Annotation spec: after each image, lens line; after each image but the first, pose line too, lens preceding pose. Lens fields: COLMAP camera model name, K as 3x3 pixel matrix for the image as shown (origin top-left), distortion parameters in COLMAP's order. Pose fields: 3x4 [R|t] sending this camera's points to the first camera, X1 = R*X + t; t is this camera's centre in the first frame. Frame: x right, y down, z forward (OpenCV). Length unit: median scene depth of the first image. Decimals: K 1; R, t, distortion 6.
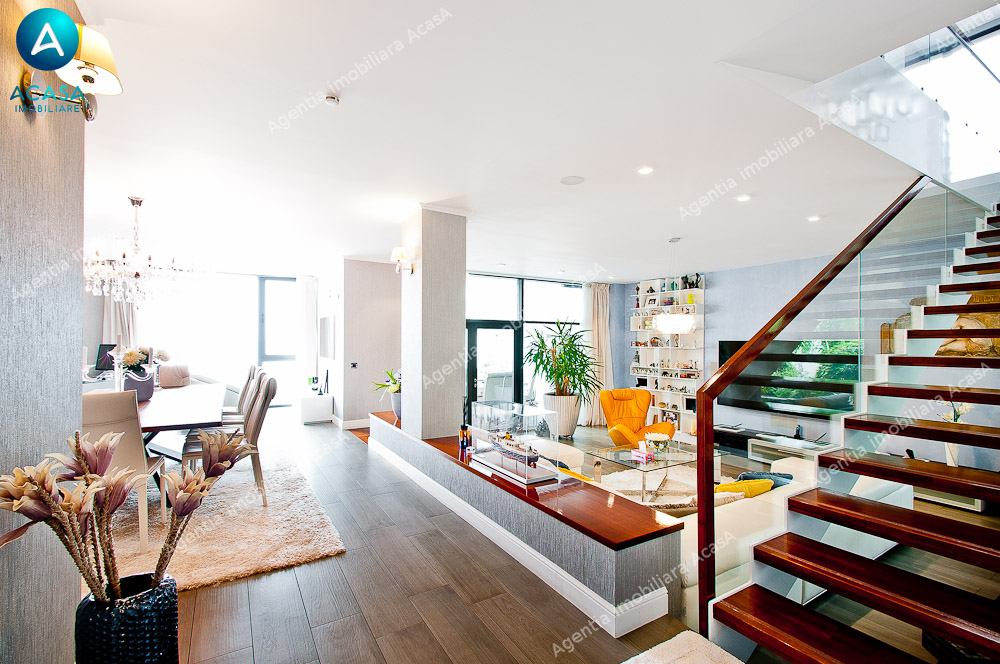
lens RADIAL K [[448.1, 0, 503.2], [0, 448.1, 336.5], [0, 0, 1]] dist [0.014301, -0.000711]
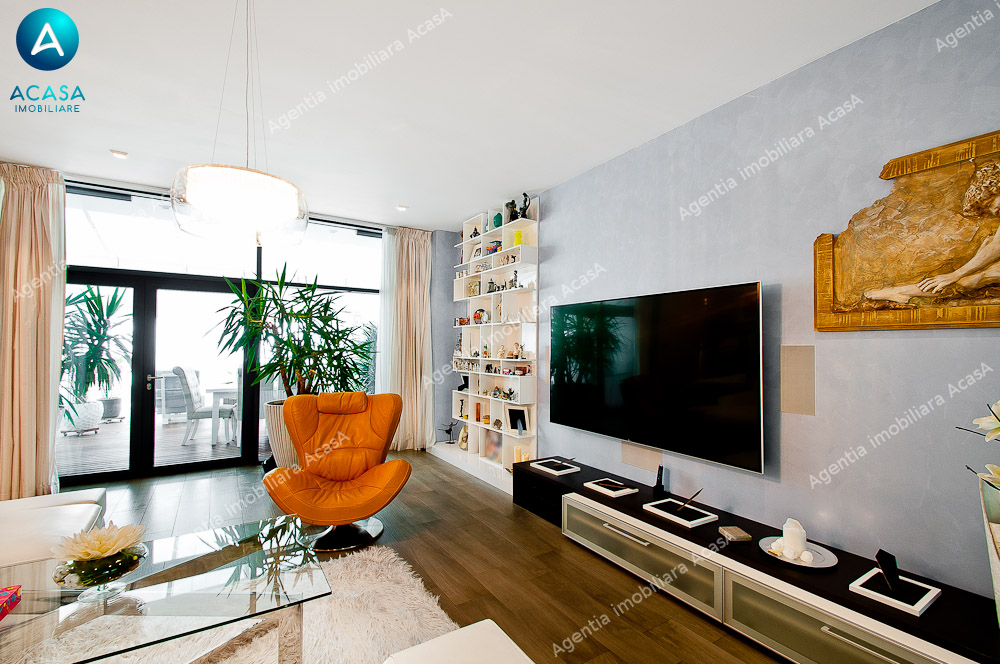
lens RADIAL K [[448.1, 0, 495.5], [0, 448.1, 334.7], [0, 0, 1]] dist [0.014301, -0.000711]
pose [[0.999960, 0.002928, 0.008396, 0.365854], [-0.002762, 0.999804, -0.019625, 0.050341], [-0.008452, 0.019601, 0.999772, 0.400334]]
